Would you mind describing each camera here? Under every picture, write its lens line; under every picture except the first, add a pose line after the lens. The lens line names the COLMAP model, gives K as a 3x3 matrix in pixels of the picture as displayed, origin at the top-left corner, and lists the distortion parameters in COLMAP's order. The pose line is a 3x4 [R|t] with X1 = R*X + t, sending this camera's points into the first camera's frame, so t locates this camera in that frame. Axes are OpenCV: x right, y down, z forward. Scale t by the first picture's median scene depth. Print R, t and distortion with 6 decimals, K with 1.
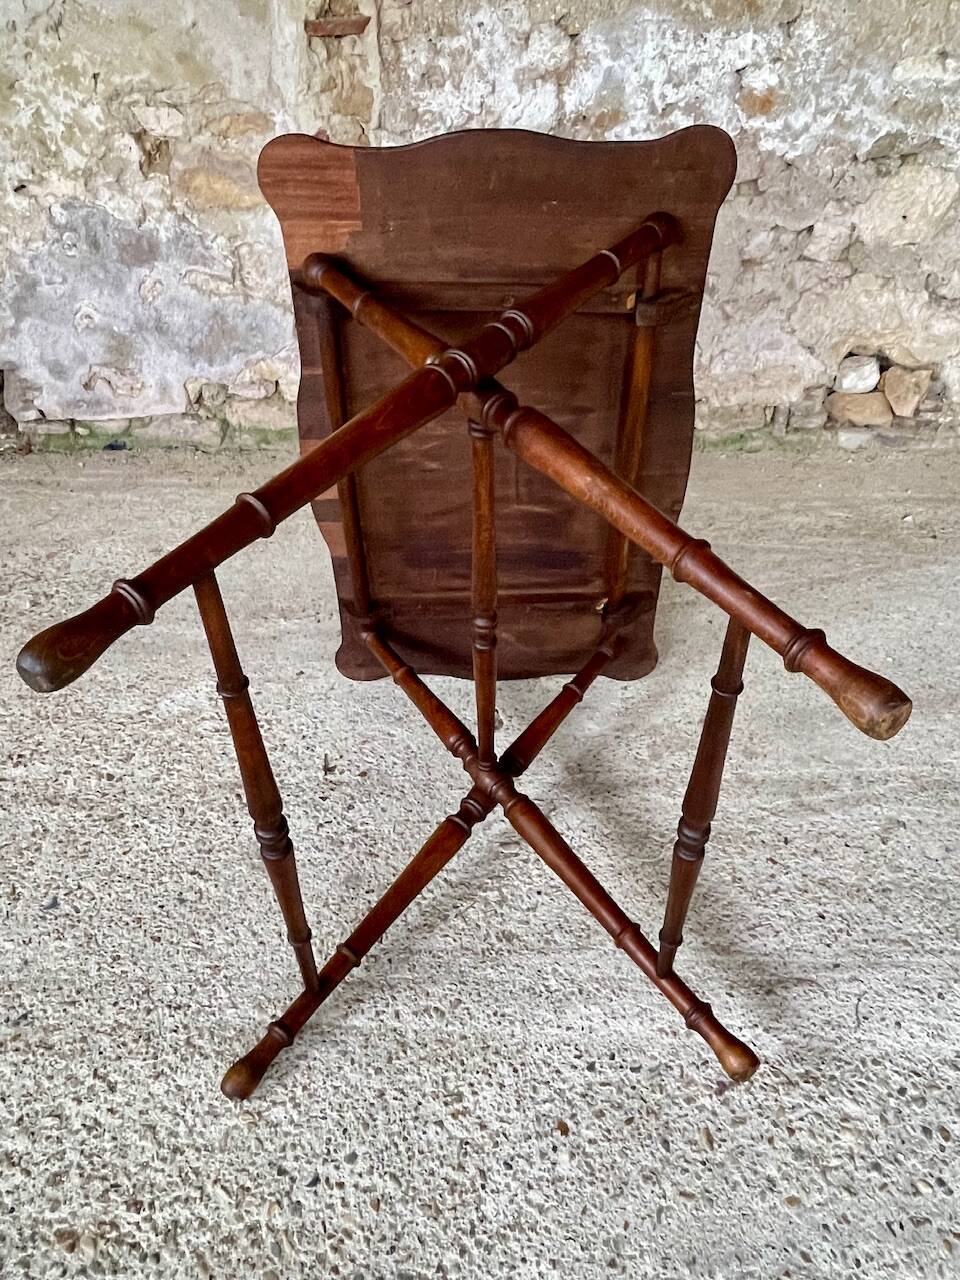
lens RADIAL K [[977.4, 0, 468.3], [0, 977.4, 631.5], [0, 0, 1]] dist [0.014628, -0.036750]
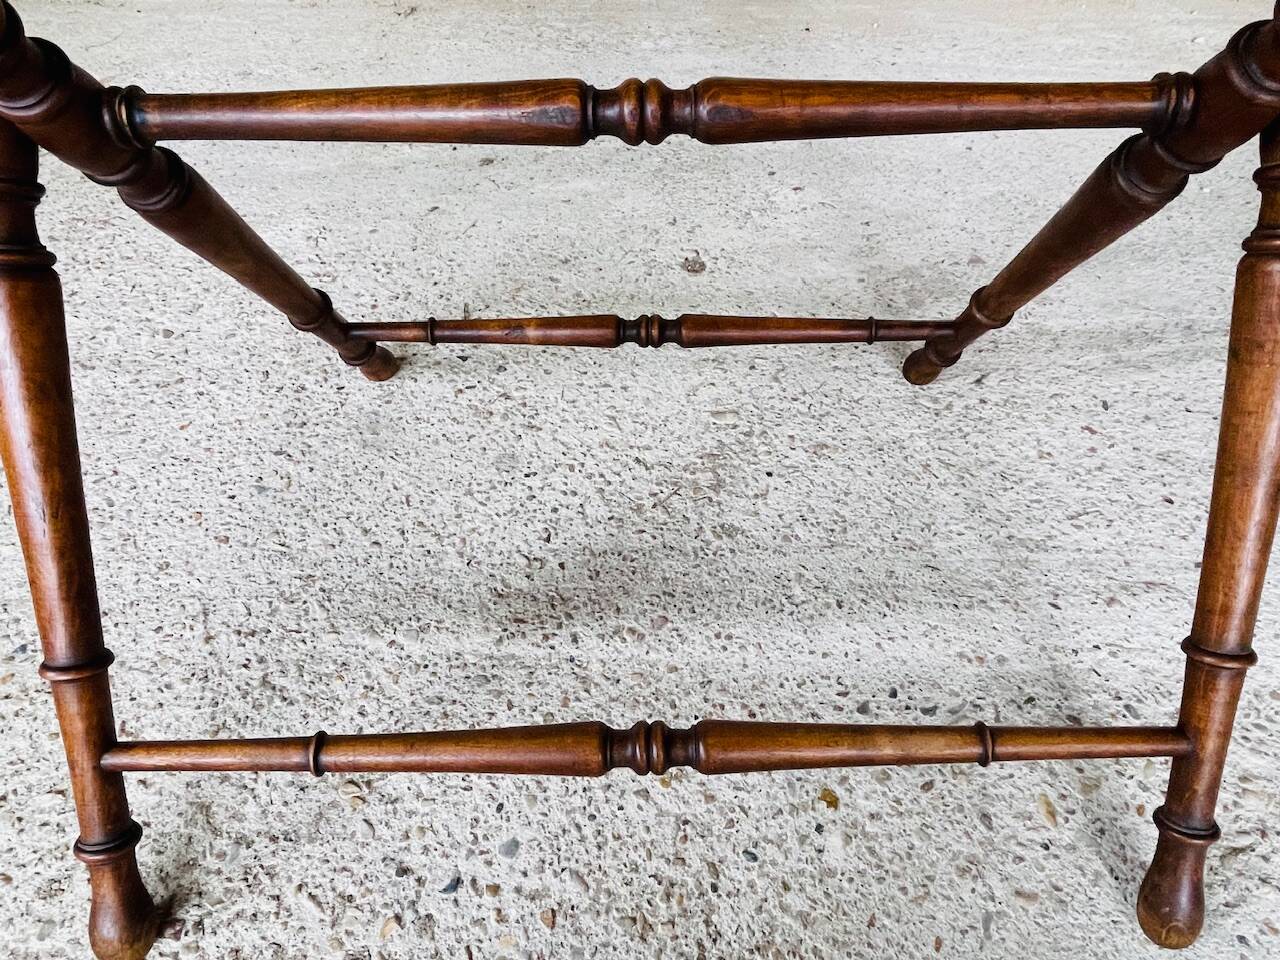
lens RADIAL K [[850.9, 0, 650.8], [0, 850.9, 523.5], [0, 0, 1]] dist [0.025896, -0.050966]
pose [[0.999589, -0.009346, 0.027112, -0.032827], [0.002292, 0.968416, 0.249330, 0.156310], [-0.028586, -0.249165, 0.968039, 0.418516]]
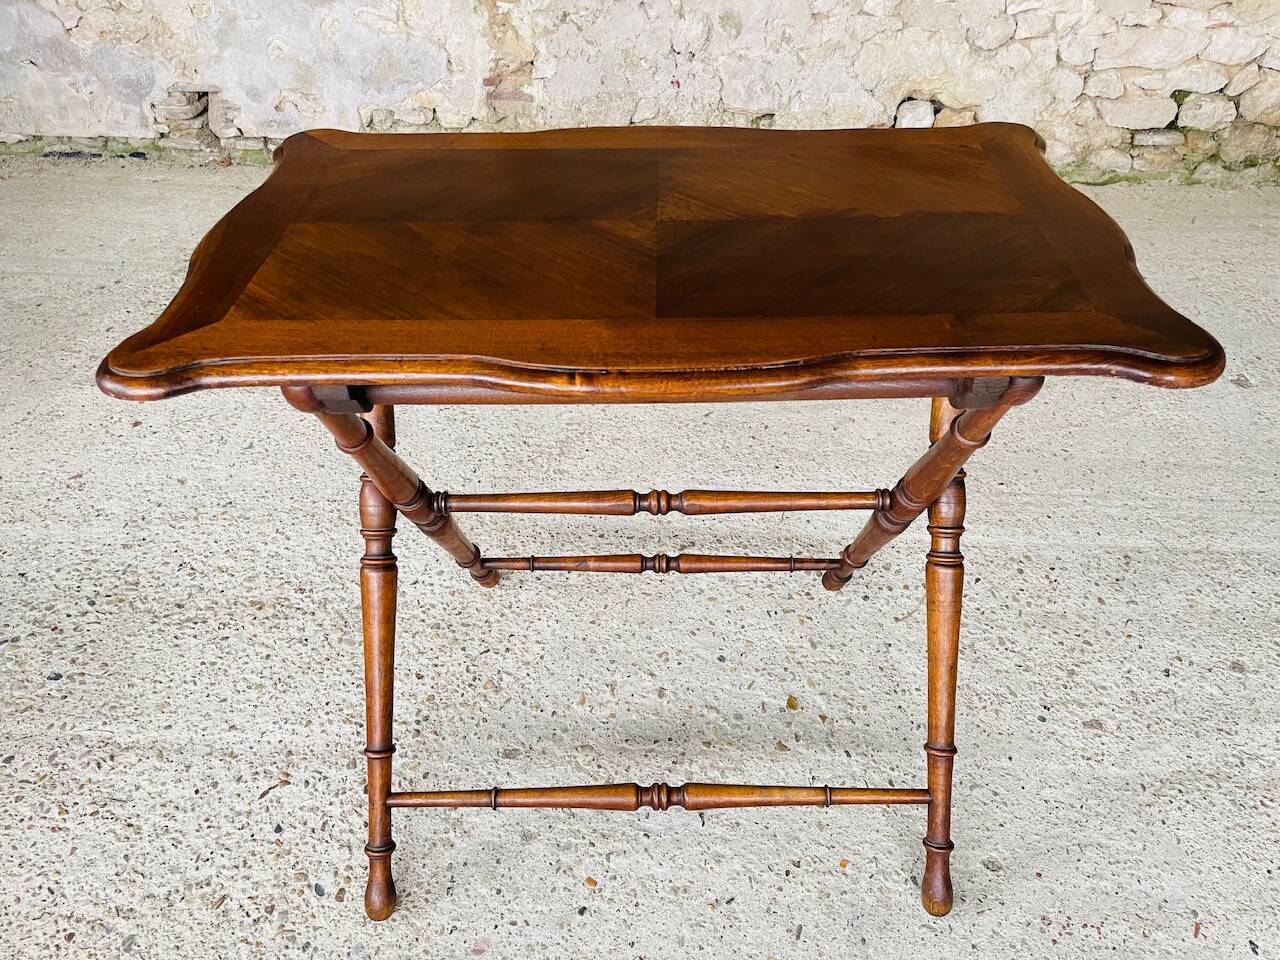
lens RADIAL K [[991.1, 0, 647.4], [0, 991.1, 483.7], [0, 0, 1]] dist [0.099811, -0.135971]
pose [[0.999286, 0.033113, -0.018187, 0.201188], [-0.032095, 0.998044, 0.053640, 0.249469], [0.019928, -0.053018, 0.998395, -0.495482]]
